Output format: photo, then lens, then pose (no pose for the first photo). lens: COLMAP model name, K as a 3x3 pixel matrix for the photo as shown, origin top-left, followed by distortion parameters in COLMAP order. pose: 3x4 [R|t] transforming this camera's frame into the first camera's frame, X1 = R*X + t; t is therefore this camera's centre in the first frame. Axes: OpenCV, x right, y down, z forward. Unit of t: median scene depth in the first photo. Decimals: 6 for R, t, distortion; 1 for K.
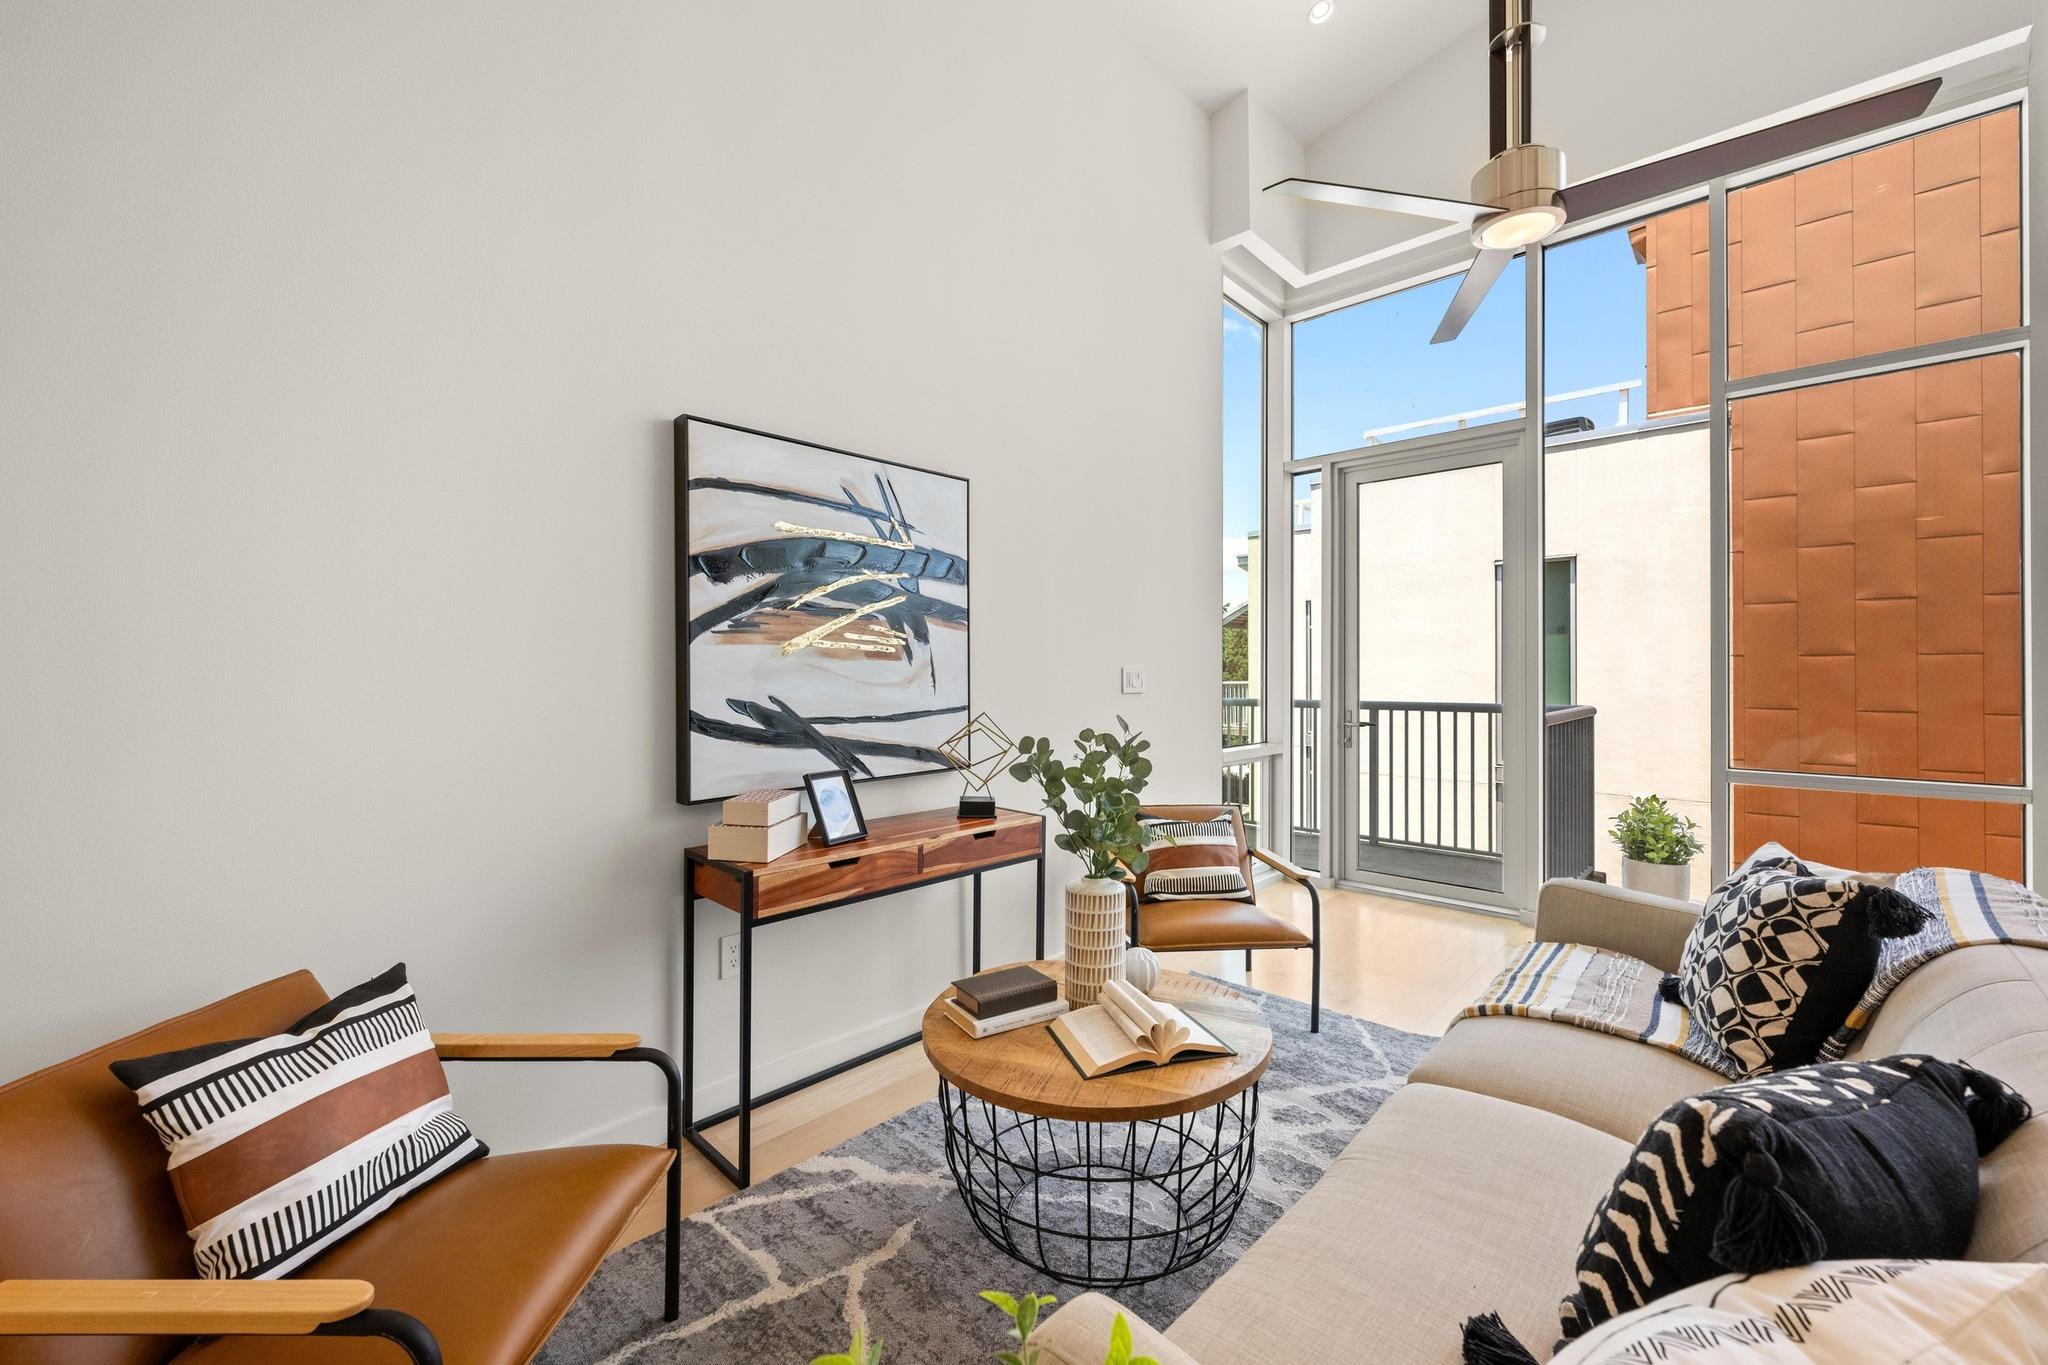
lens RADIAL K [[811.5, 0, 1024.7], [0, 811.5, 668.3], [0, 0, 1]] dist [-0.000631, 0.000488]
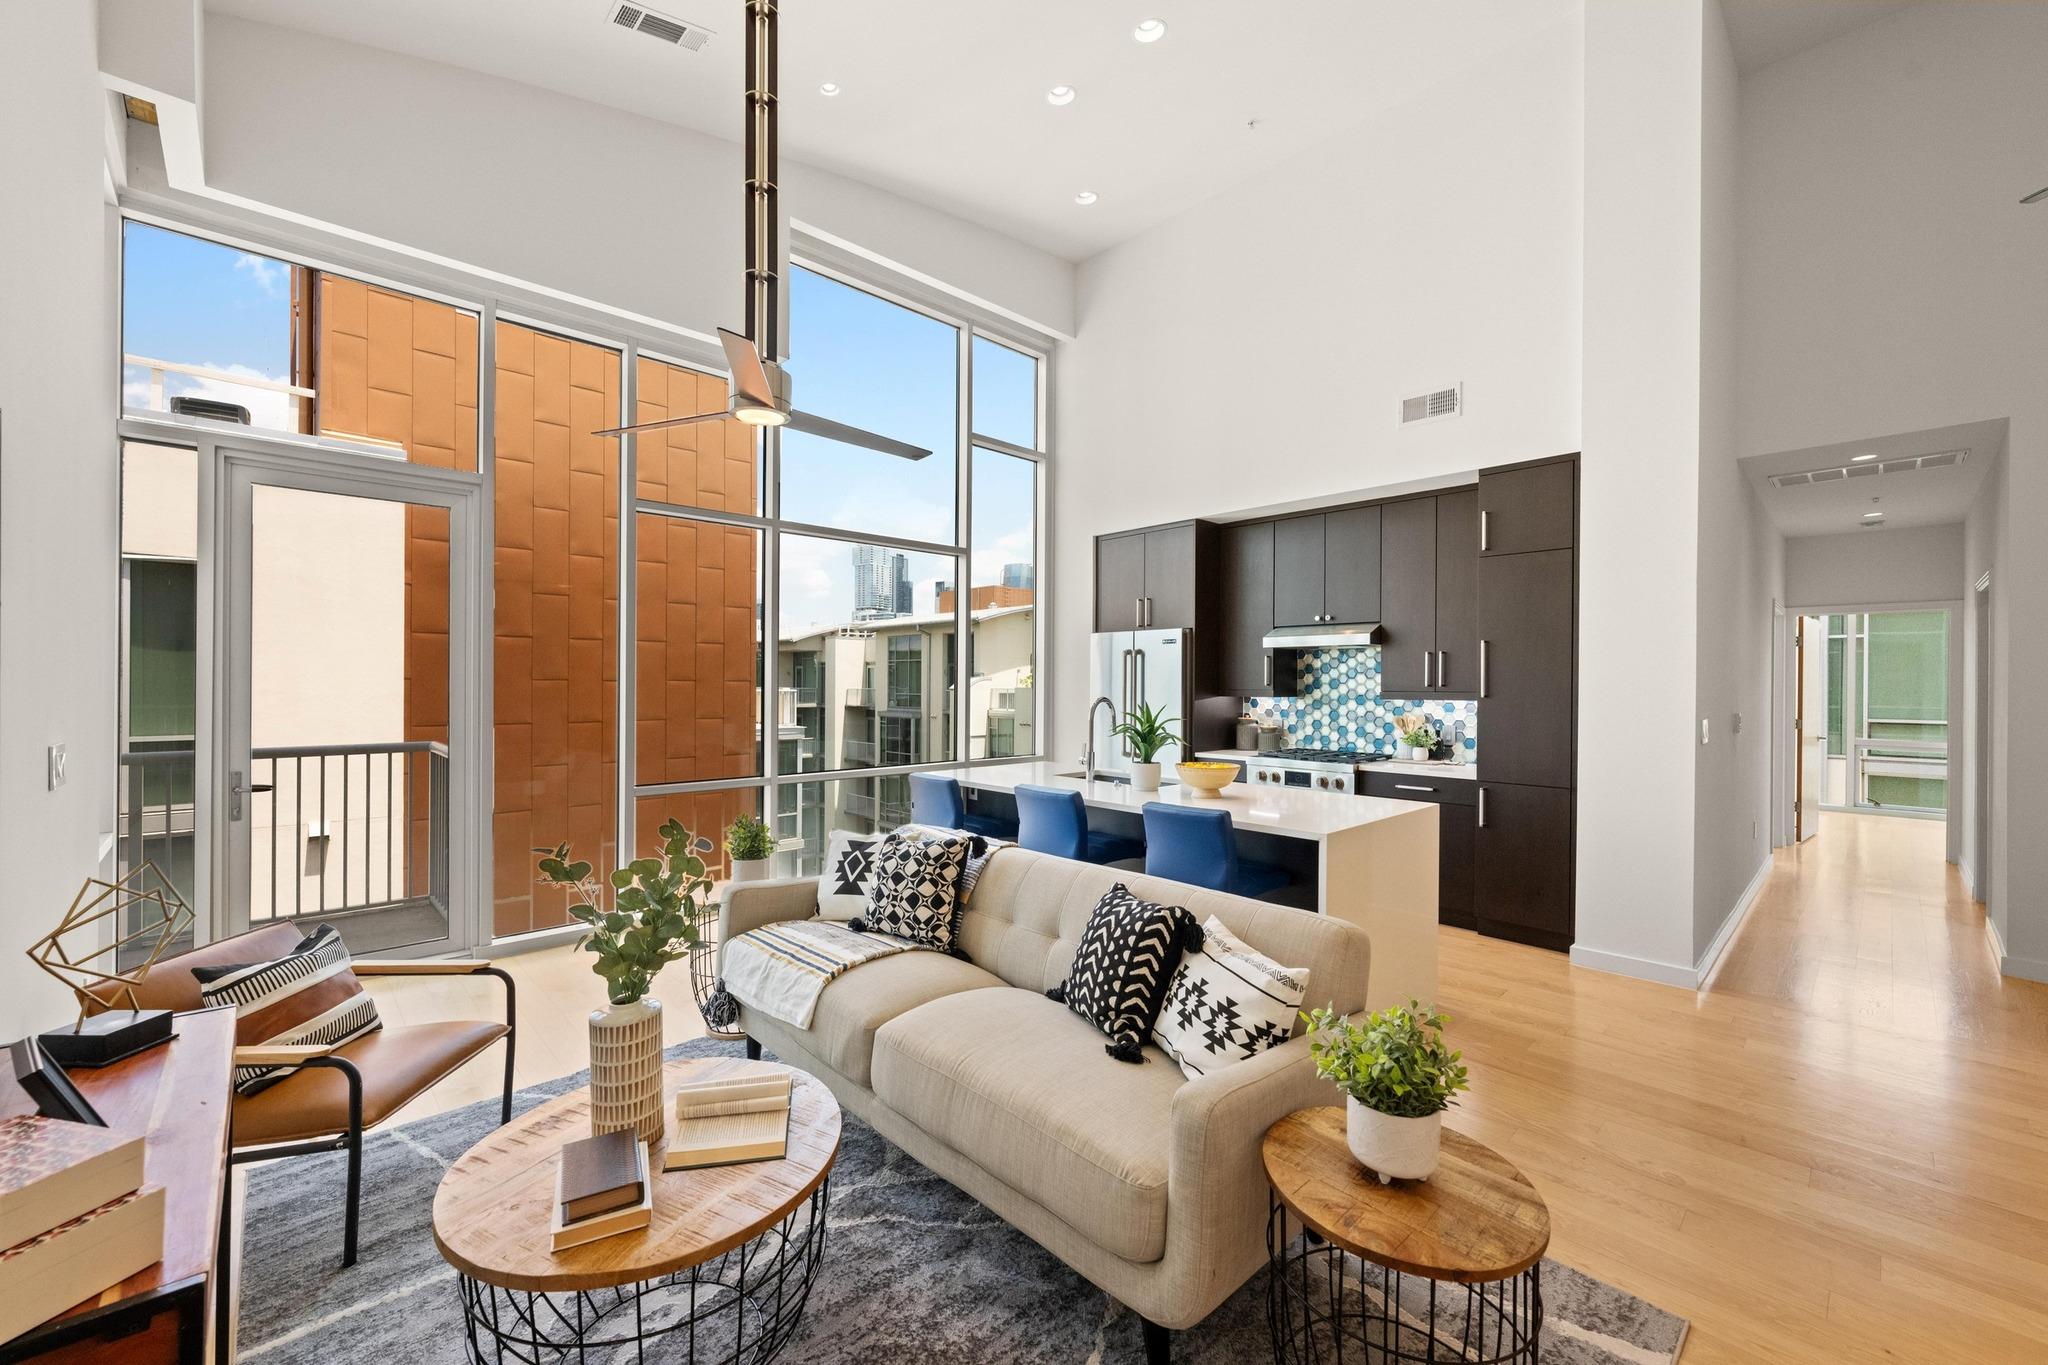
lens RADIAL K [[811.5, 0, 1025.7], [0, 811.5, 683.7], [0, 0, 1]] dist [-0.000631, 0.000488]
pose [[0.062917, -0.001685, 0.998017, -0.628565], [-0.012031, 0.999925, 0.002447, -0.084157], [-0.997946, -0.012161, 0.062892, 0.395953]]
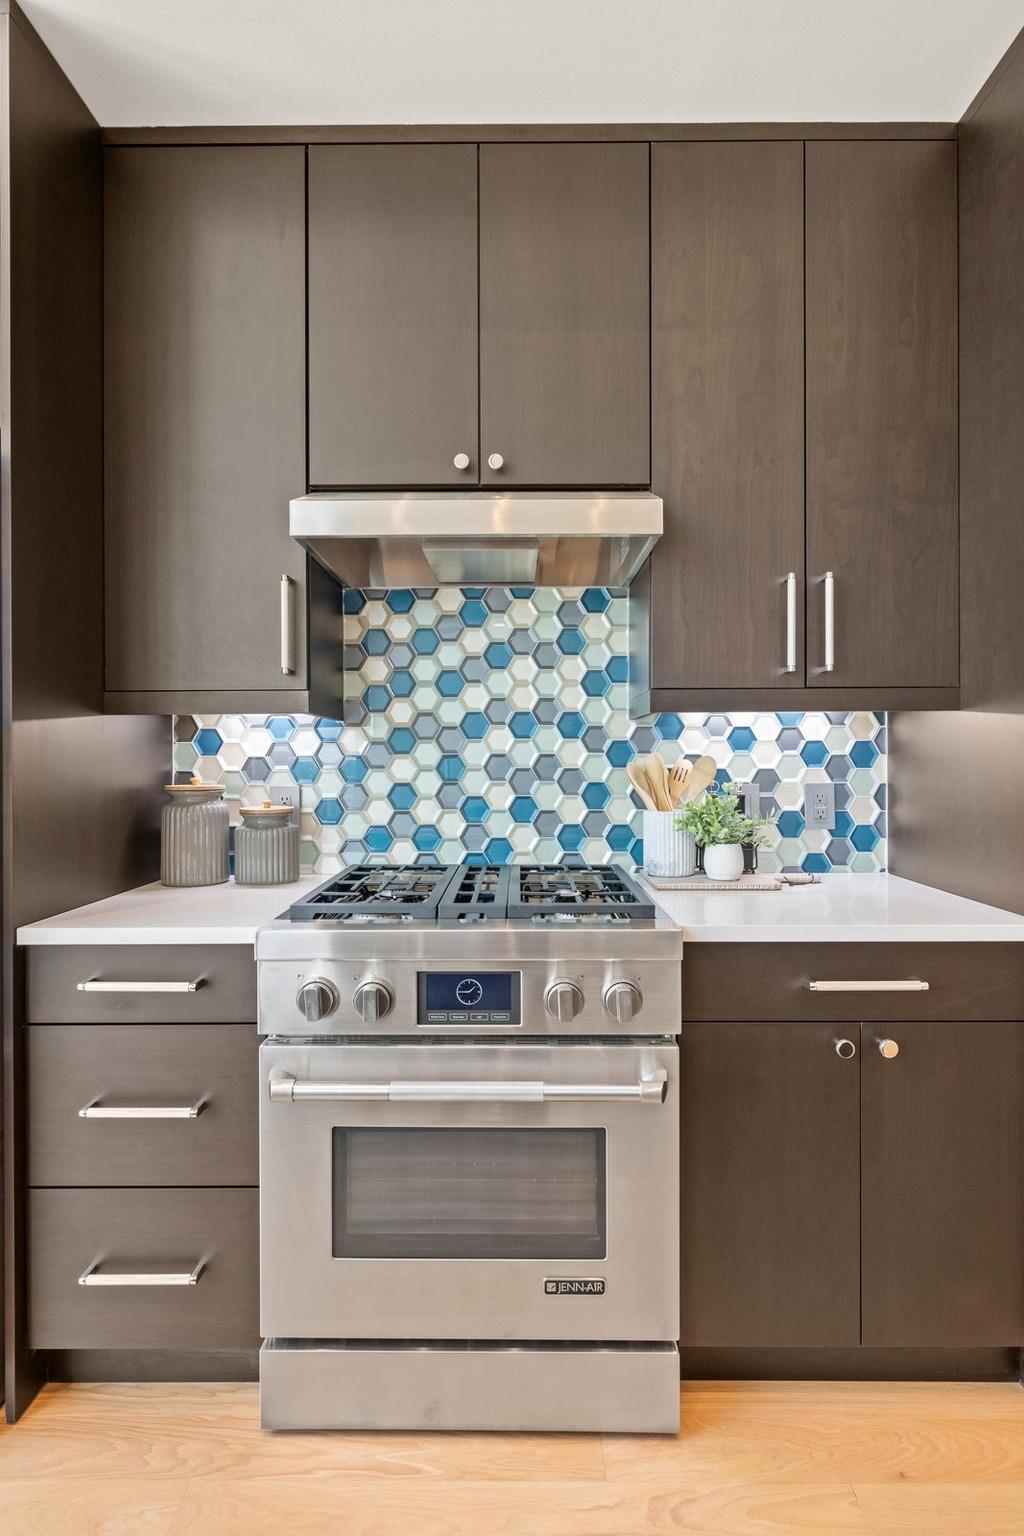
lens RADIAL K [[785.2, 0, 513.6], [0, 785.2, 757.0], [0, 0, 1]] dist [-0.001469, -0.000025]
pose [[-0.675507, 0.004324, 0.737341, 1.178339], [-0.002810, 0.999960, -0.008439, 0.000297], [-0.737348, -0.007773, -0.675468, 0.158811]]
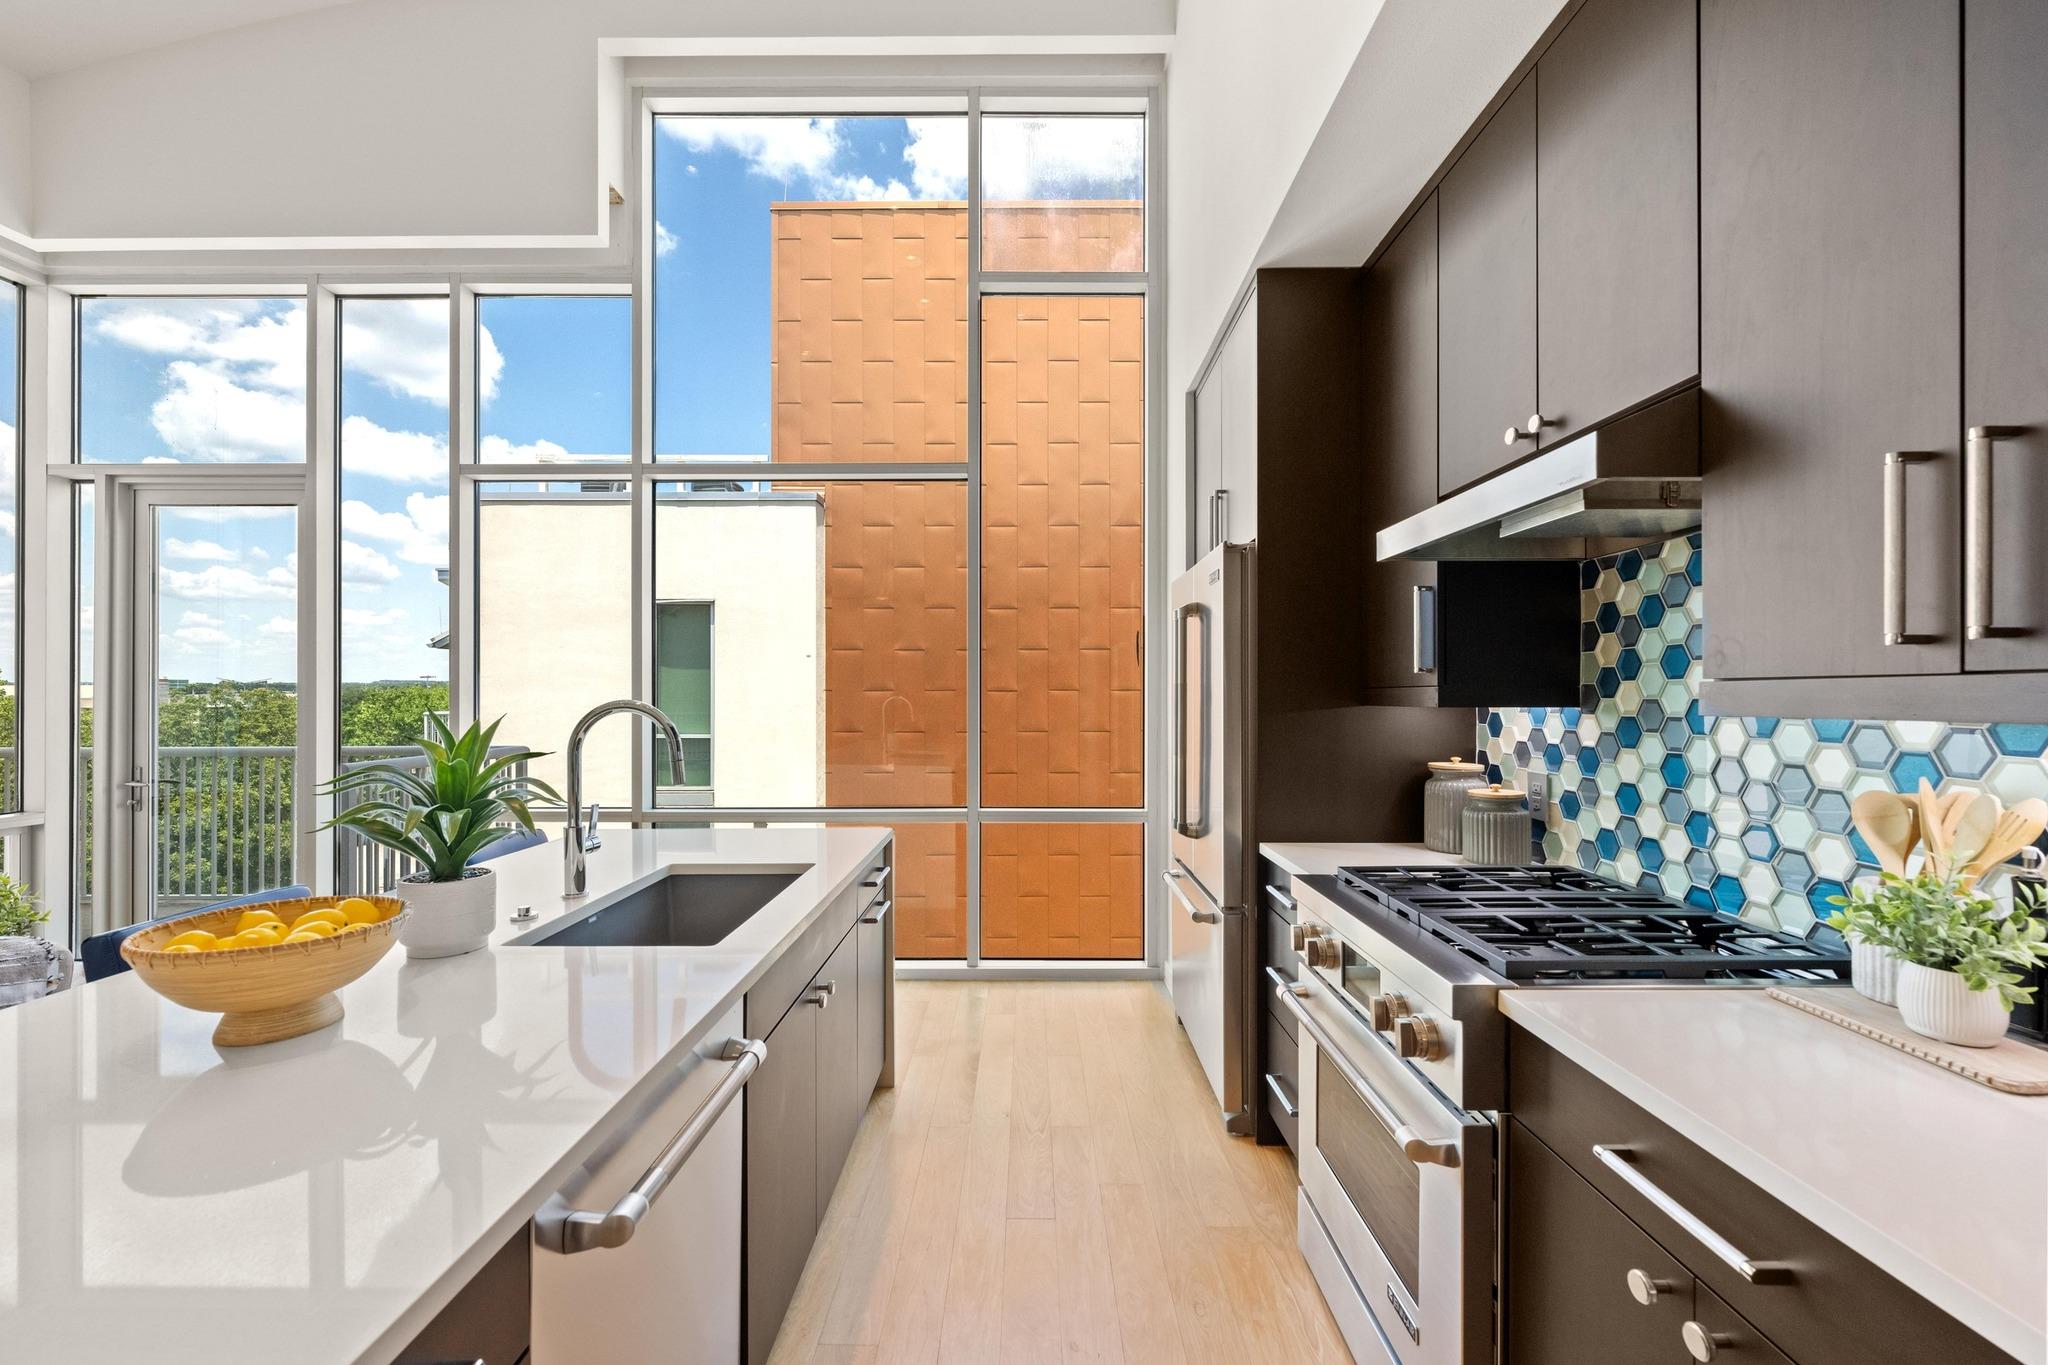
lens RADIAL K [[811.5, 0, 1024.3], [0, 811.5, 693.1], [0, 0, 1]] dist [-0.000631, 0.000488]
pose [[0.736729, -0.000053, 0.676188, 0.980596], [-0.002762, 0.999991, 0.003088, -0.062102], [-0.676182, -0.004143, 0.736723, -0.513270]]
